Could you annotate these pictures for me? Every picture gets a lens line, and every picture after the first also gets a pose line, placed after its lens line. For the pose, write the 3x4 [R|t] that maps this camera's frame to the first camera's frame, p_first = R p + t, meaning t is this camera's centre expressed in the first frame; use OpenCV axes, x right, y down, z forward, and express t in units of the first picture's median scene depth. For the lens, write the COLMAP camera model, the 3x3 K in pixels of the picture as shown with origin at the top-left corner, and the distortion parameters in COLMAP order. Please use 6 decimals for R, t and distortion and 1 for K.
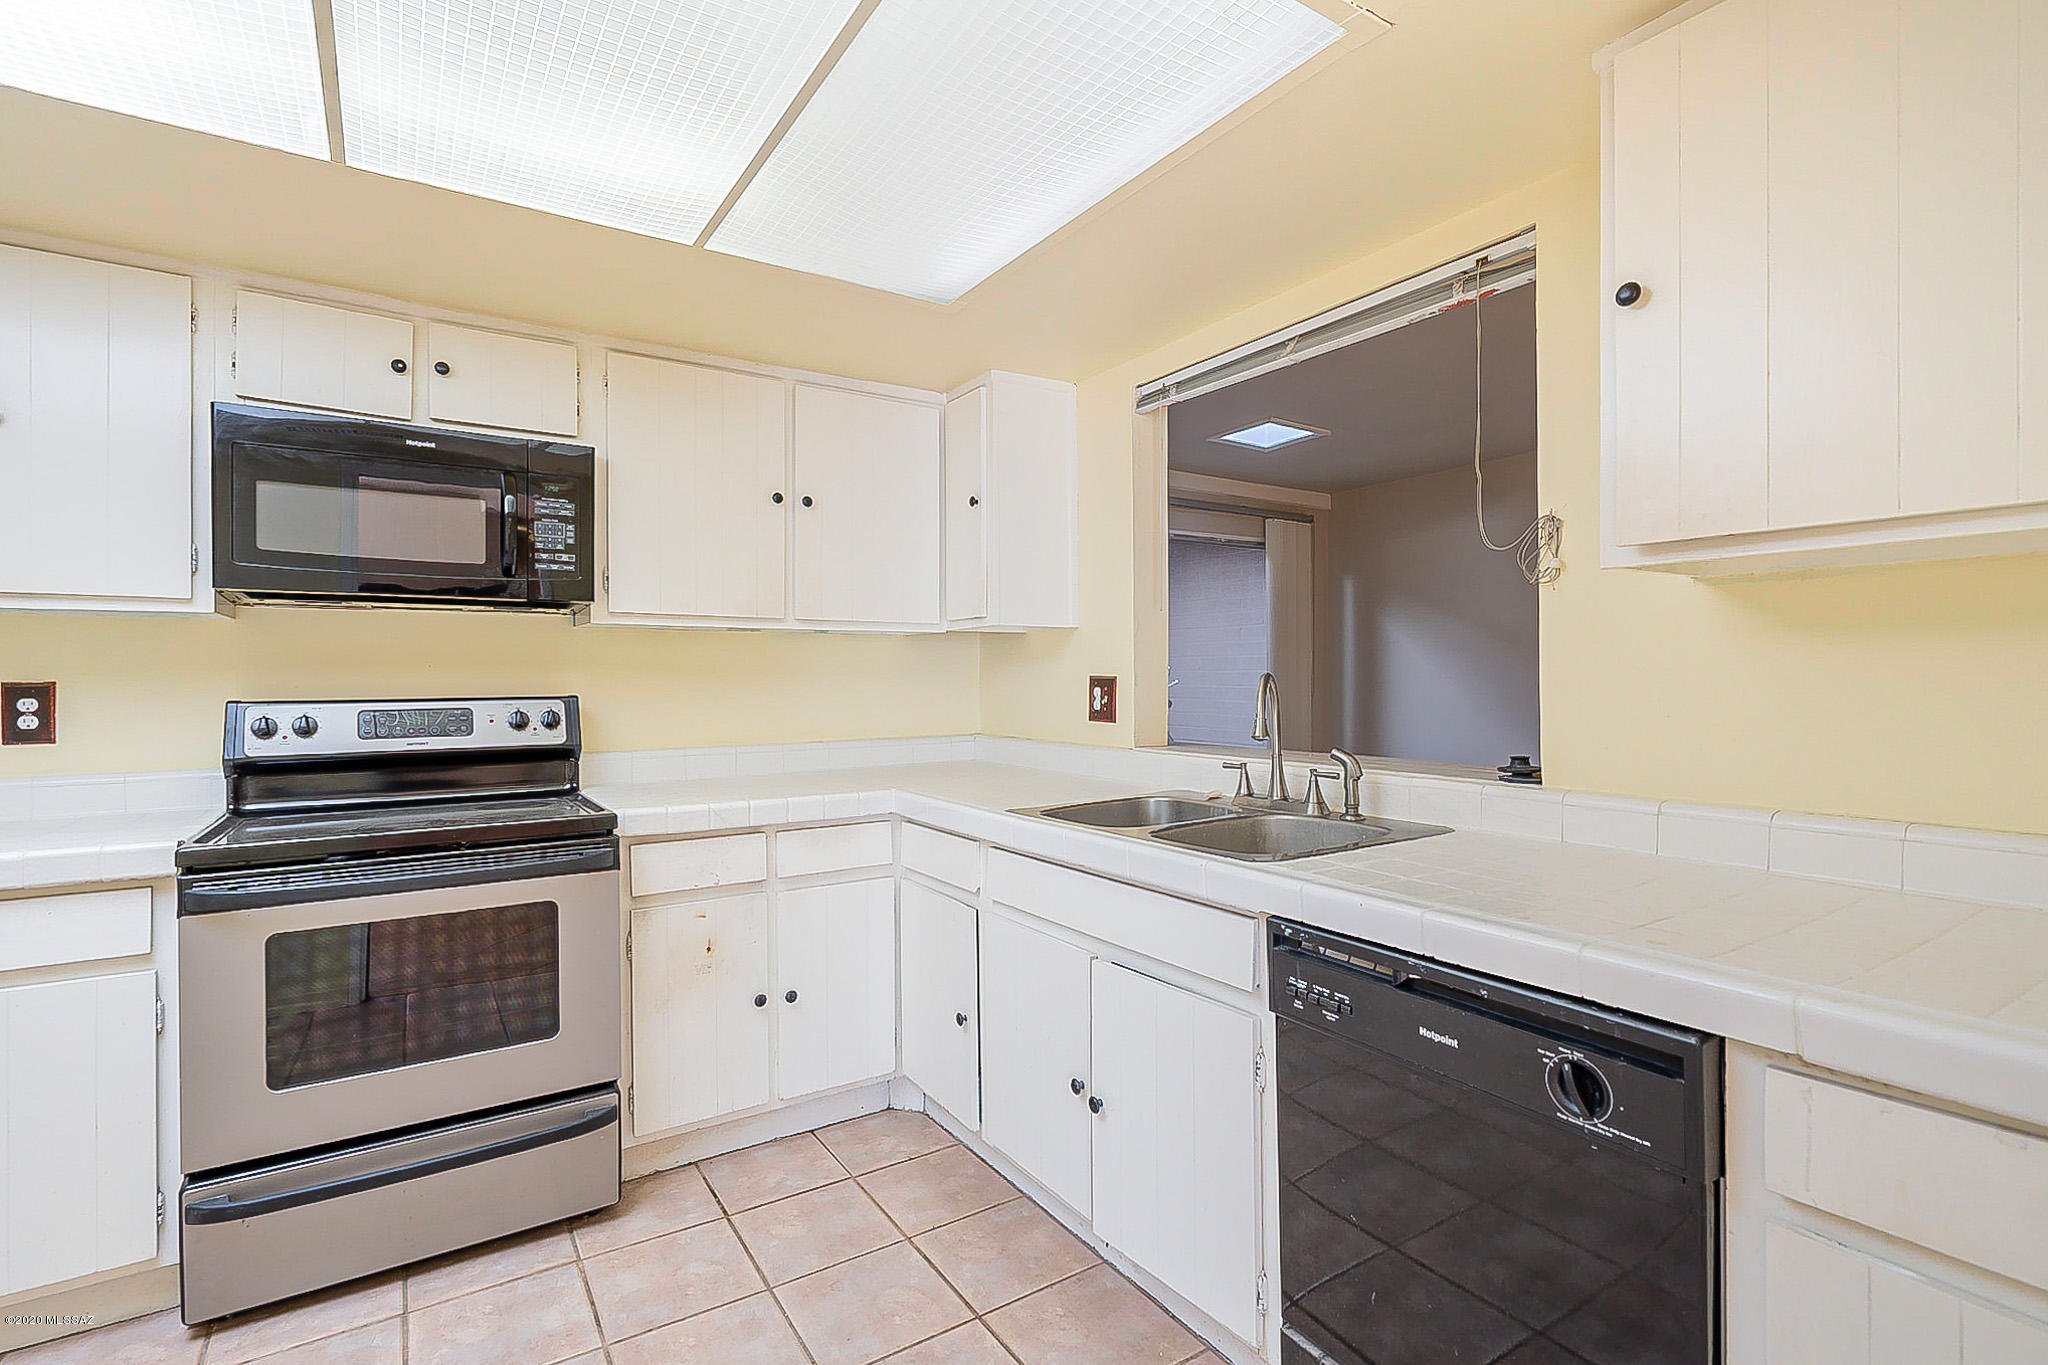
lens RADIAL K [[954.7, 0, 1024.0], [0, 954.7, 682.5], [0, 0, 1]] dist [0.002500, 0.000596]
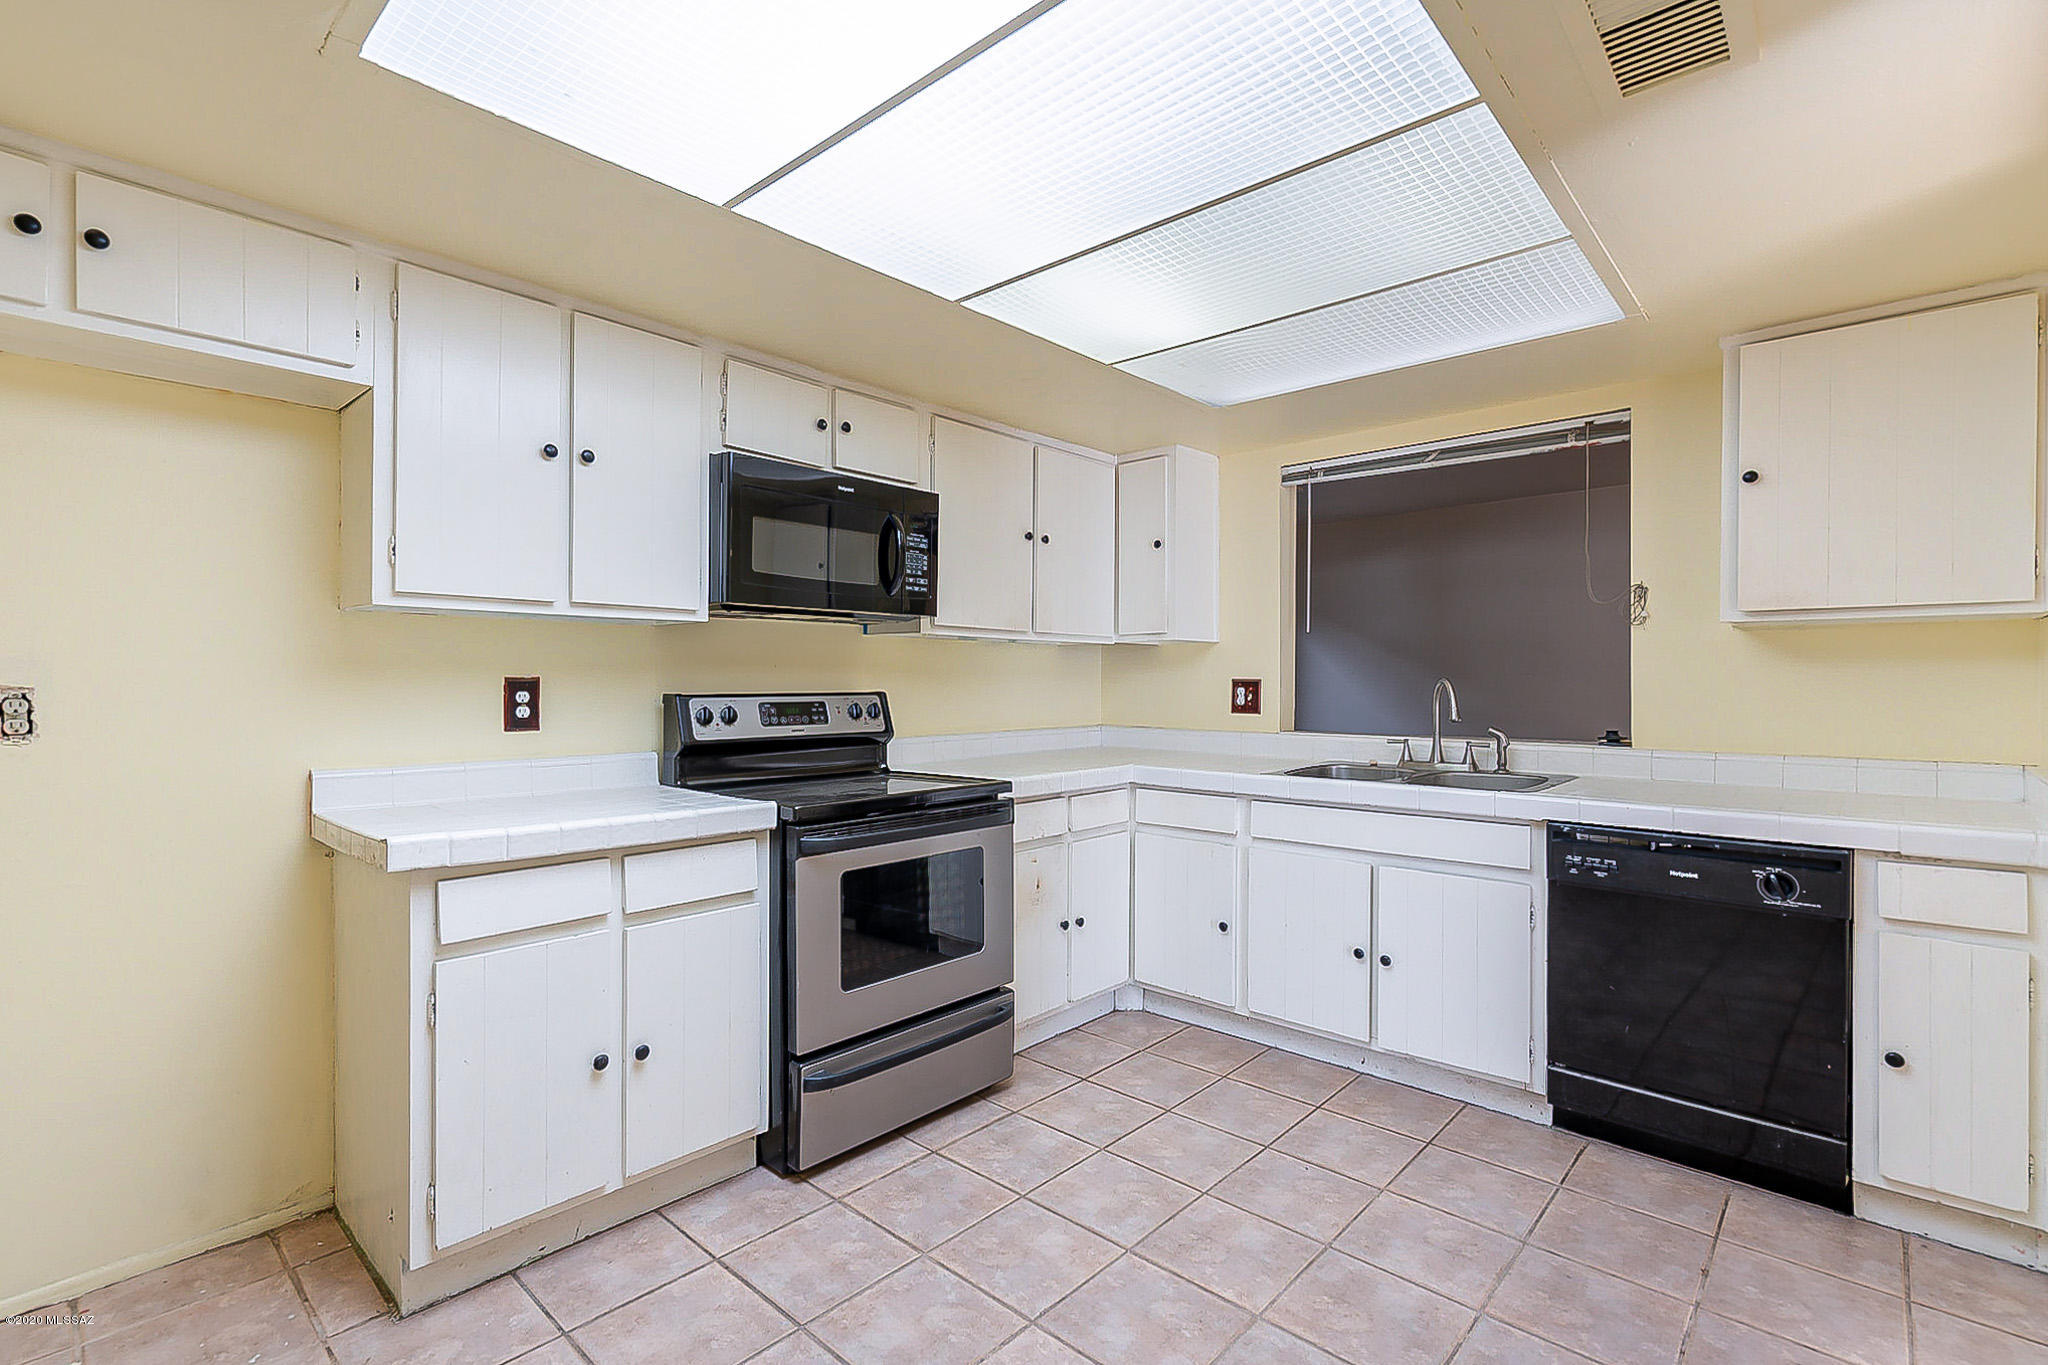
lens RADIAL K [[938.6, 0, 1025.2], [0, 938.6, 689.4], [0, 0, 1]] dist [-0.000759, -0.000102]
pose [[0.967037, 0.004808, 0.254591, -0.698695], [-0.005631, 0.999981, 0.002503, 0.007663], [-0.254574, -0.003854, 0.967045, -0.241397]]
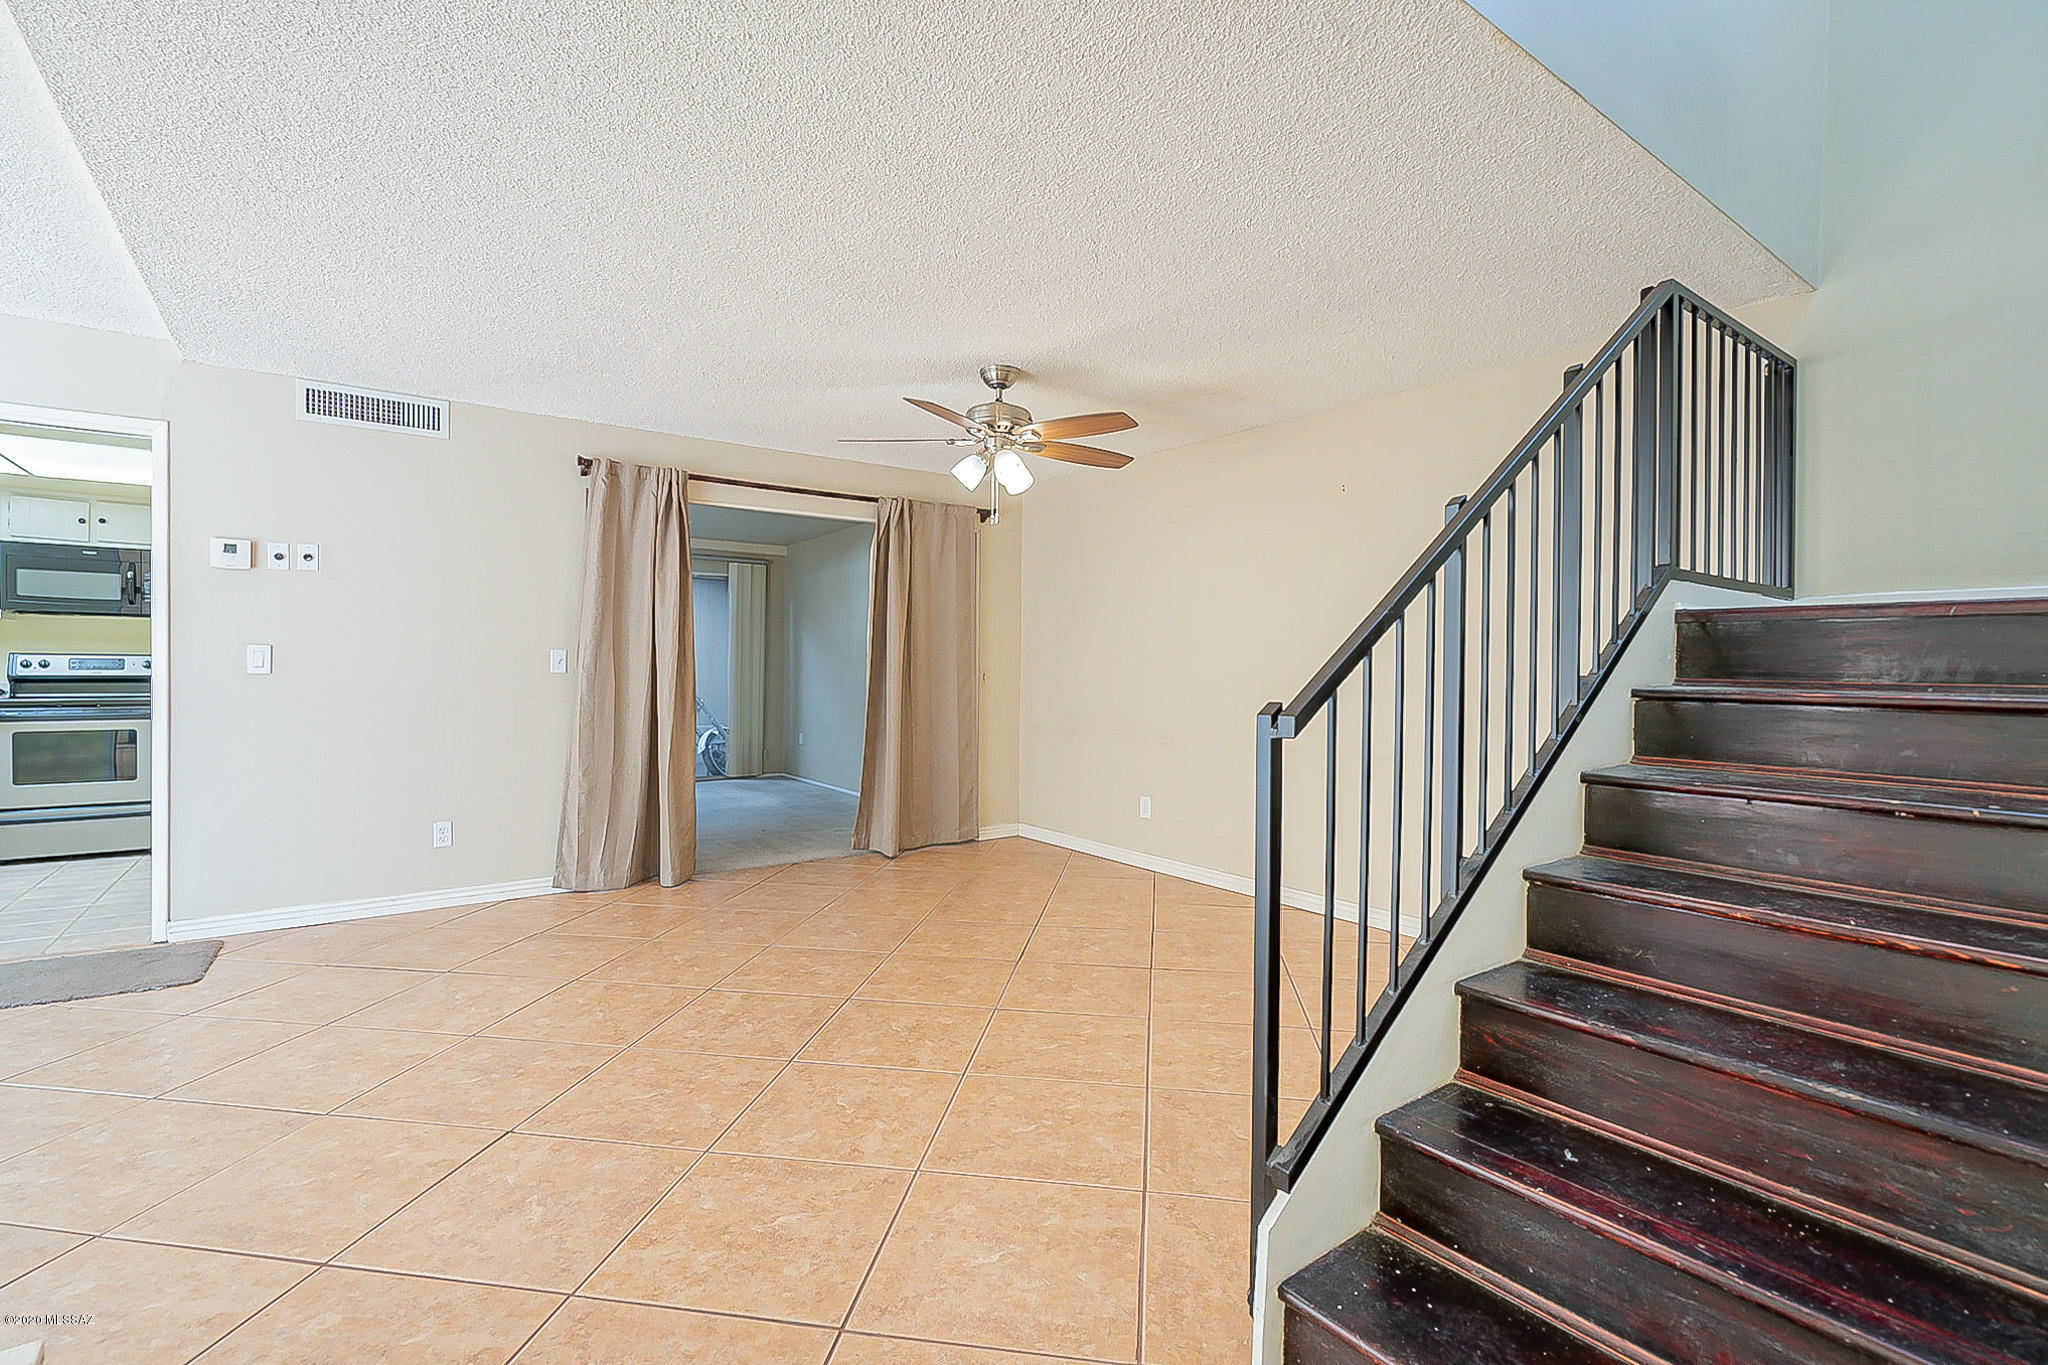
lens RADIAL K [[938.6, 0, 1025.2], [0, 938.6, 689.4], [0, 0, 1]] dist [-0.000759, -0.000102]
pose [[0.998190, 0.012218, 0.058893, 1.666166], [-0.012998, 0.999833, 0.012880, 0.048212], [-0.058726, -0.013622, 0.998181, -1.597704]]
